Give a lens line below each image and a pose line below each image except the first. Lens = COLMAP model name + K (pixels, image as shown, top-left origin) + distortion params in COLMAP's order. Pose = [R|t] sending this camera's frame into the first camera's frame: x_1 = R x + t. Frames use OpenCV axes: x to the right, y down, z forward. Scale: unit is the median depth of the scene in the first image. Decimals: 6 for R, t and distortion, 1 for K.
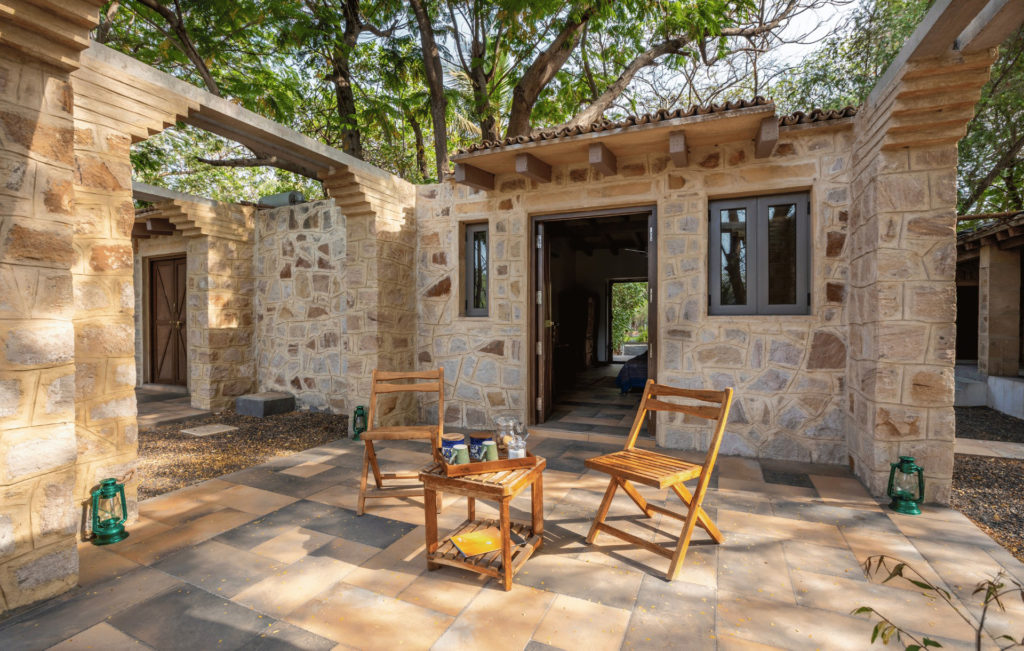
lens RADIAL K [[446.0, 0, 512.2], [0, 446.0, 327.1], [0, 0, 1]] dist [-0.012581, 0.001215]
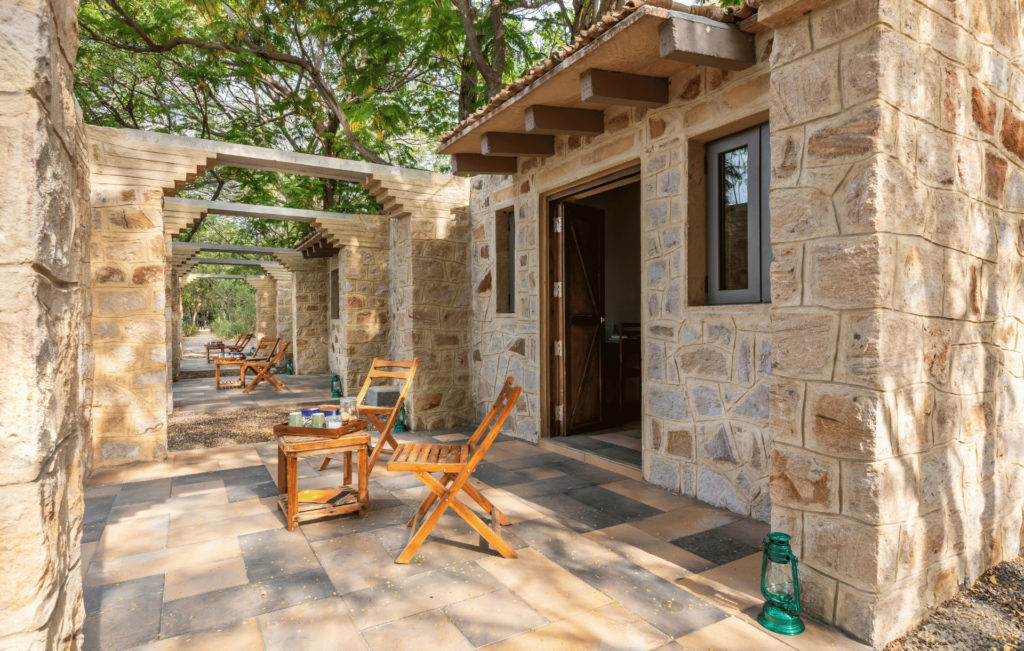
lens RADIAL K [[523.7, 0, 512.3], [0, 523.7, 324.0], [0, 0, 1]] dist [0.021965, -0.001569]
pose [[0.832127, -0.002116, -0.554582, 0.667055], [-0.002620, 0.999967, -0.007747, 0.010340], [0.554580, 0.007899, 0.832093, 0.135391]]
